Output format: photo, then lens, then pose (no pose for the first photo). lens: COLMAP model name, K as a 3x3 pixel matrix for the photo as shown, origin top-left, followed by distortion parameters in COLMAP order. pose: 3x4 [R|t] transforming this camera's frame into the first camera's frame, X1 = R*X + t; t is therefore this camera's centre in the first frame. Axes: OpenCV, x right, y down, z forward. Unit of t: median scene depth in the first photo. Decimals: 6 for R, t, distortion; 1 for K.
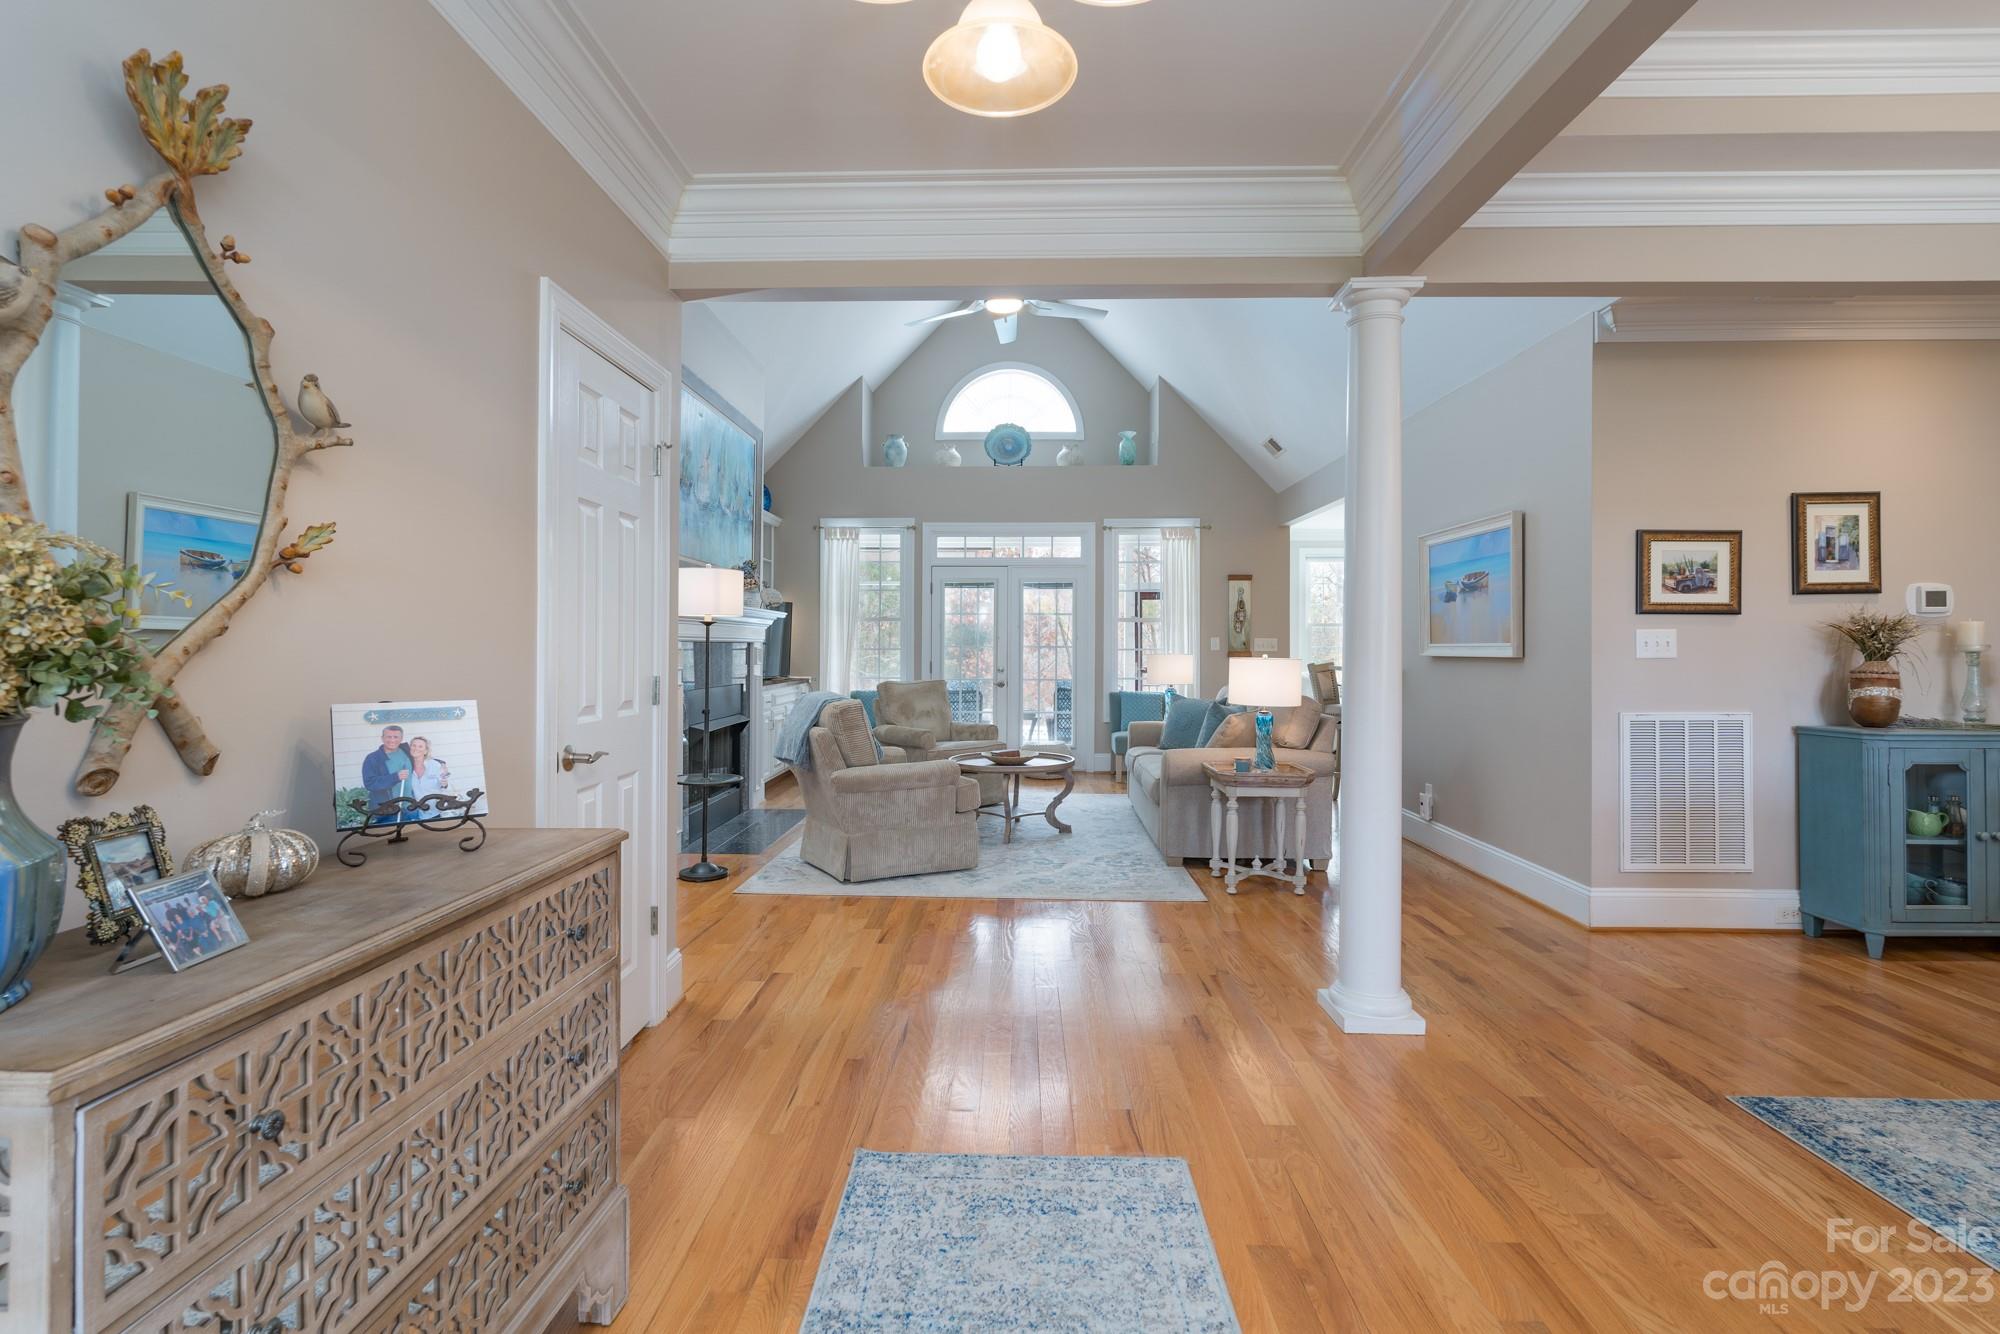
lens RADIAL K [[915.9, 0, 996.3], [0, 915.9, 652.2], [0, 0, 1]] dist [-0.001854, -0.000052]
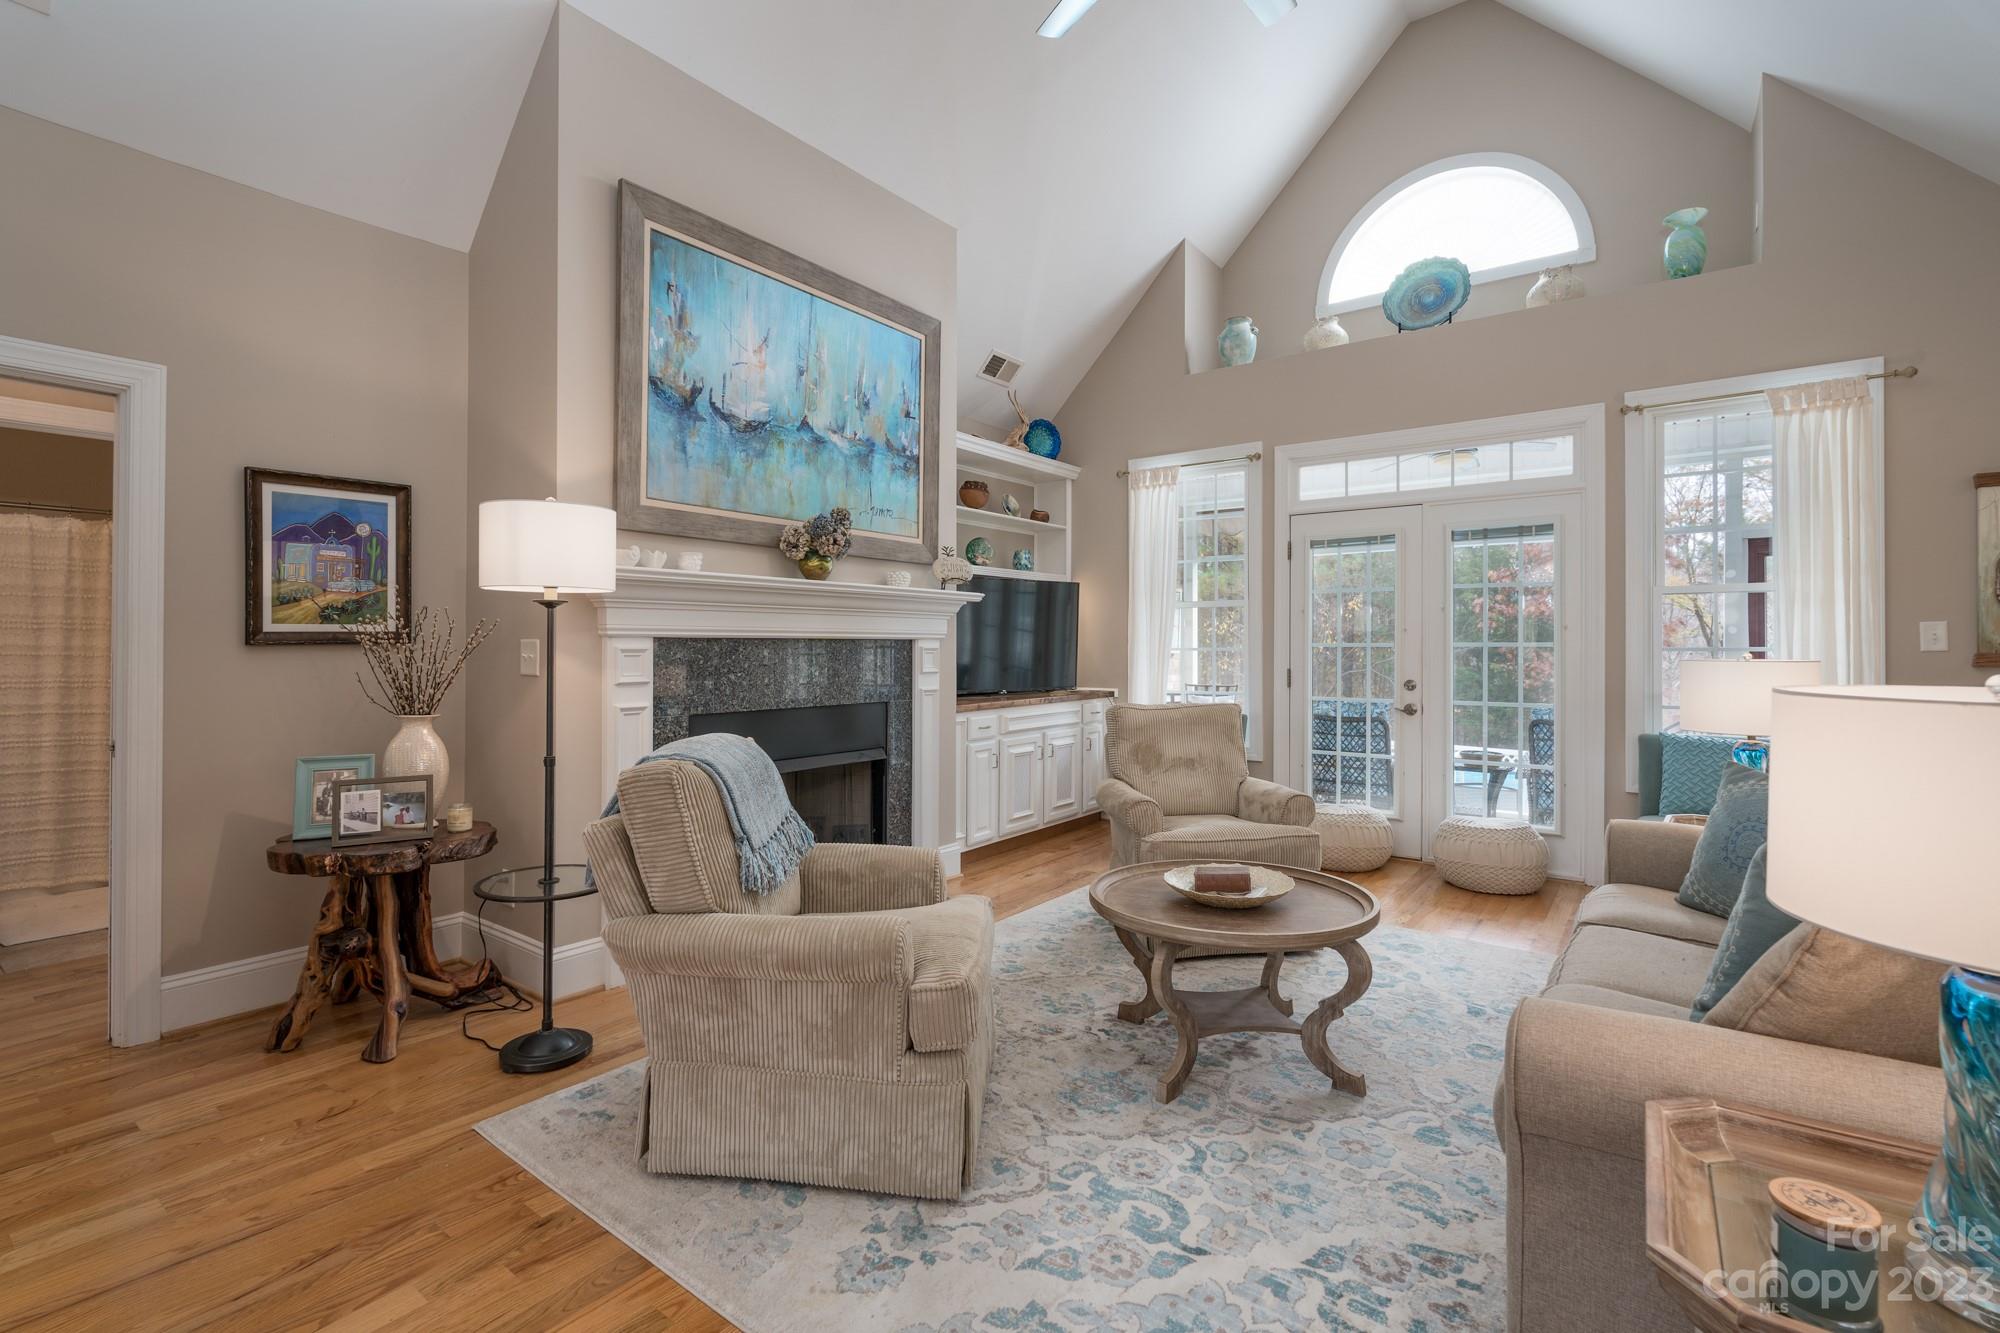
lens RADIAL K [[915.9, 0, 990.4], [0, 915.9, 641.1], [0, 0, 1]] dist [-0.001854, -0.000052]
pose [[0.815304, -0.006358, -0.578998, 0.124700], [-0.000922, 0.999924, -0.012278, -0.001130], [0.579032, 0.010544, 0.815237, 0.384742]]
